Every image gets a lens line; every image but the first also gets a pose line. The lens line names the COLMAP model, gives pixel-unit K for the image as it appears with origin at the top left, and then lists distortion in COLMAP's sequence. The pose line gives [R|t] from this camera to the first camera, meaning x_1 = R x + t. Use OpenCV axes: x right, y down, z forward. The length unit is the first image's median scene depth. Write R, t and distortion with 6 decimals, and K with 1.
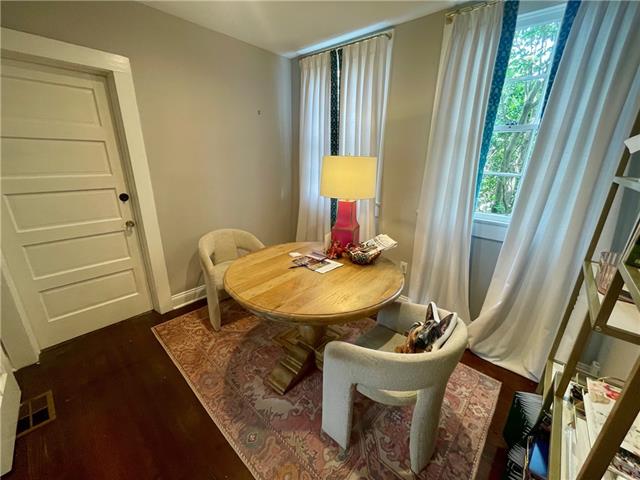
lens RADIAL K [[260.5, 0, 322.4], [0, 260.5, 238.5], [0, 0, 1]] dist [0.002686, -0.000236]
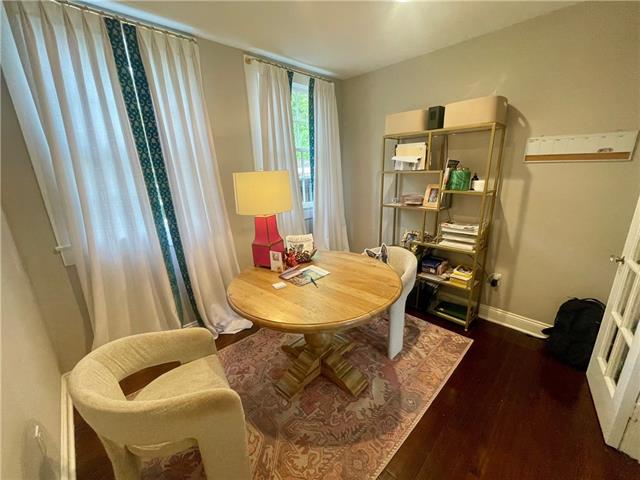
lens RADIAL K [[260.5, 0, 319.9], [0, 260.5, 237.9], [0, 0, 1]] dist [0.002686, -0.000236]
pose [[0.081325, -0.289992, 0.953568, -0.996141], [0.337734, 0.908152, 0.247377, -0.283131], [-0.937722, 0.301934, 0.171796, 0.784487]]
